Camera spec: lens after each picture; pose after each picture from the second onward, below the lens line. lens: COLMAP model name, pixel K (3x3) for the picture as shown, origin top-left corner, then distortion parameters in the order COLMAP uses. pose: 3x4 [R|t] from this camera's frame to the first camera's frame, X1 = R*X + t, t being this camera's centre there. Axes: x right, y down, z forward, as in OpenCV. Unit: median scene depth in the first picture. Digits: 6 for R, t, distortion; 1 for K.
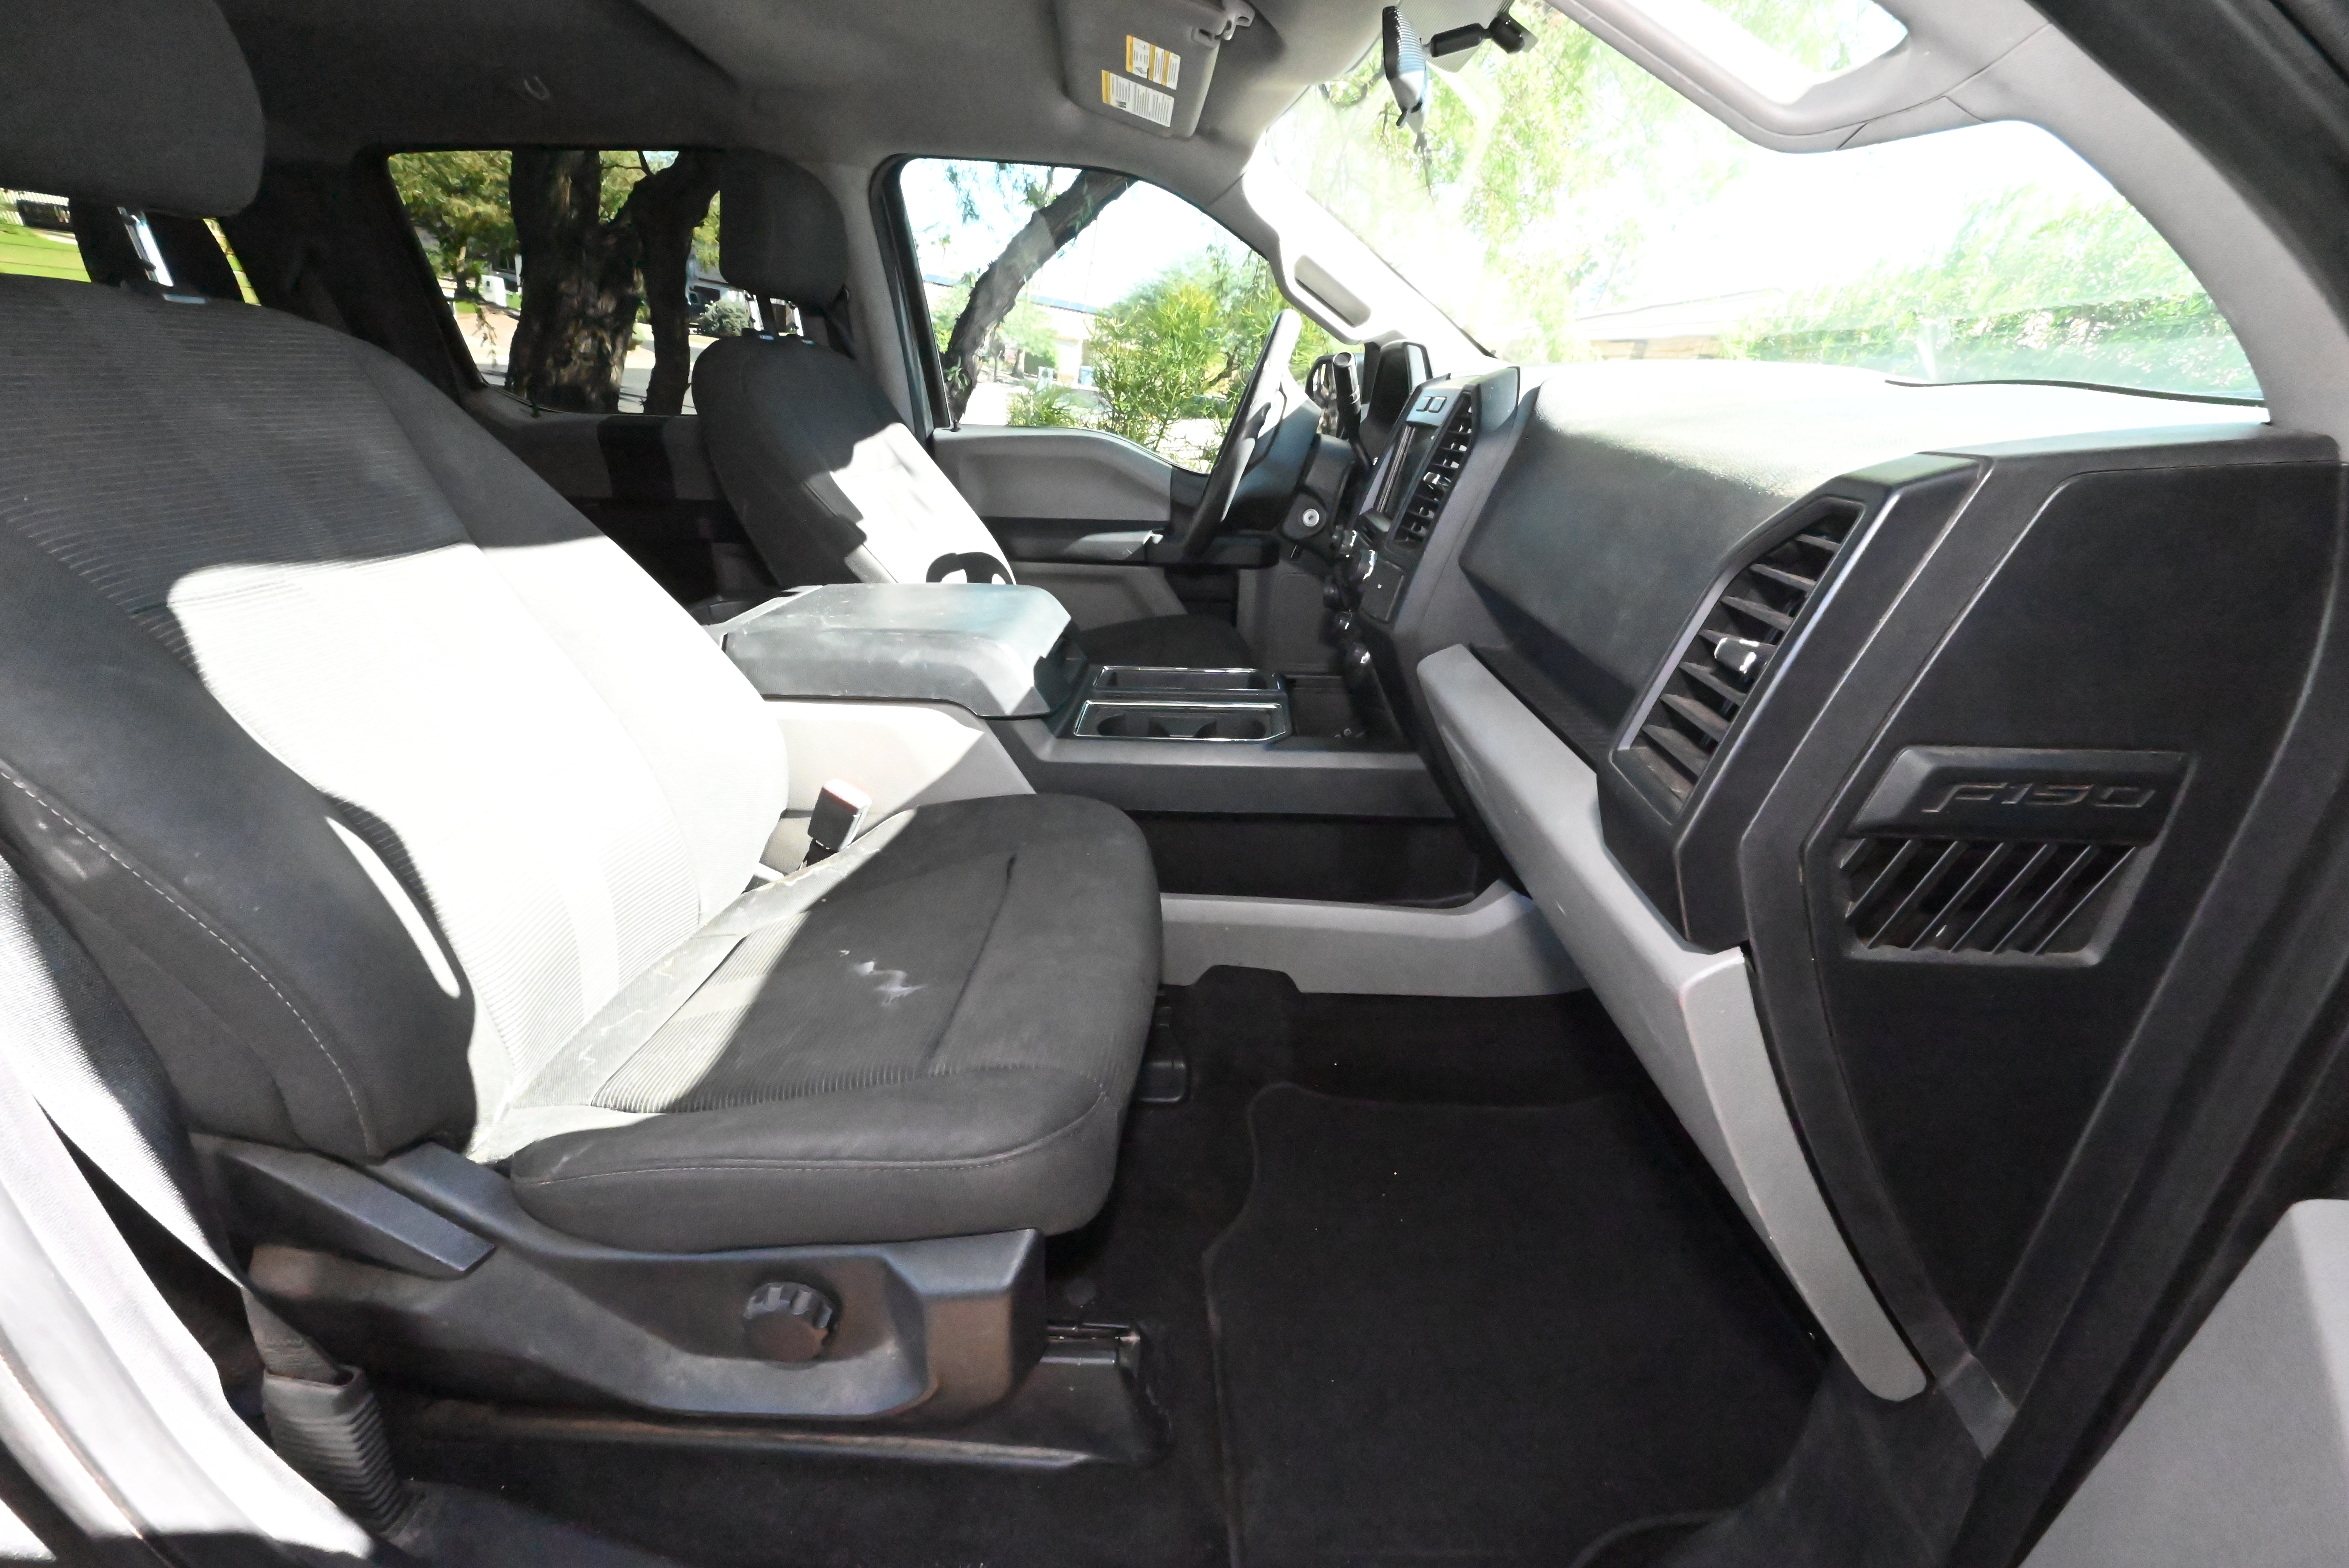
lens RADIAL K [[920.0, 0, 1174.5], [0, 920.0, 784.0], [0, 0, 1]] dist [-0.001875, 0.000327]
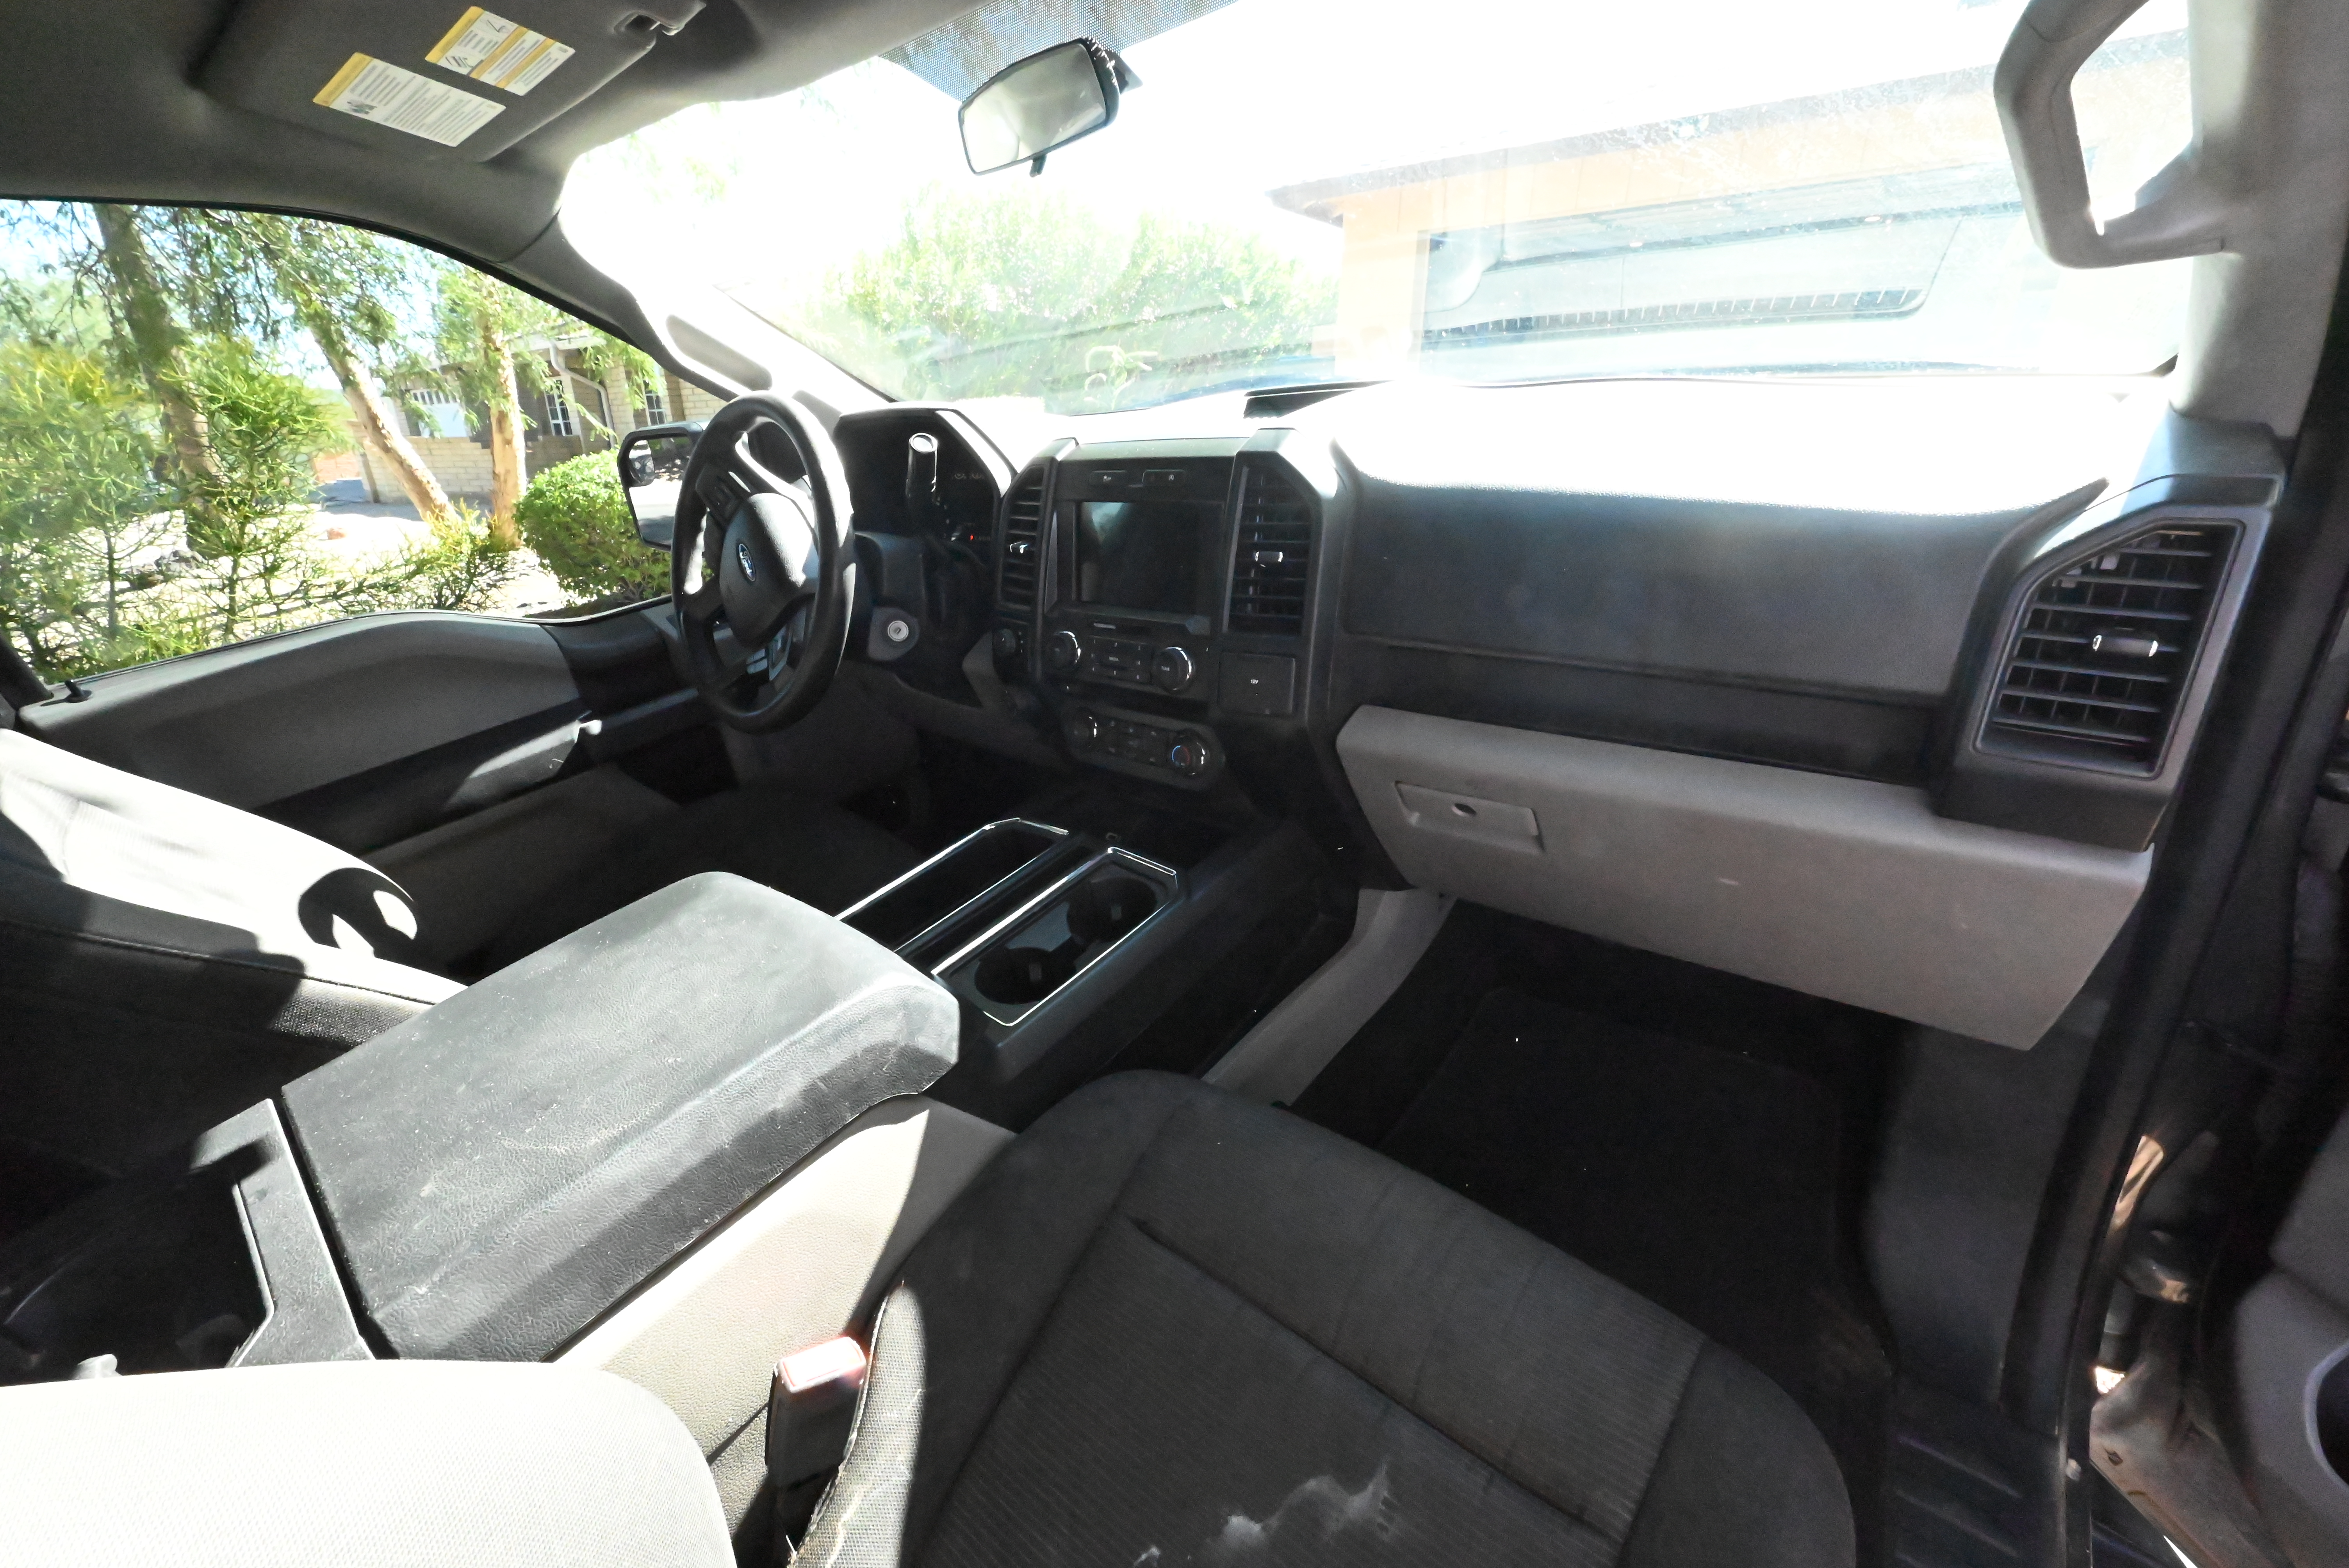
lens RADIAL K [[920.0, 0, 1174.5], [0, 920.0, 784.0], [0, 0, 1]] dist [-0.001875, 0.000327]
pose [[0.597141, -0.444946, 0.667418, -0.317617], [0.440688, 0.877209, 0.190522, -0.222008], [-0.670236, 0.180355, 0.719899, 0.278531]]
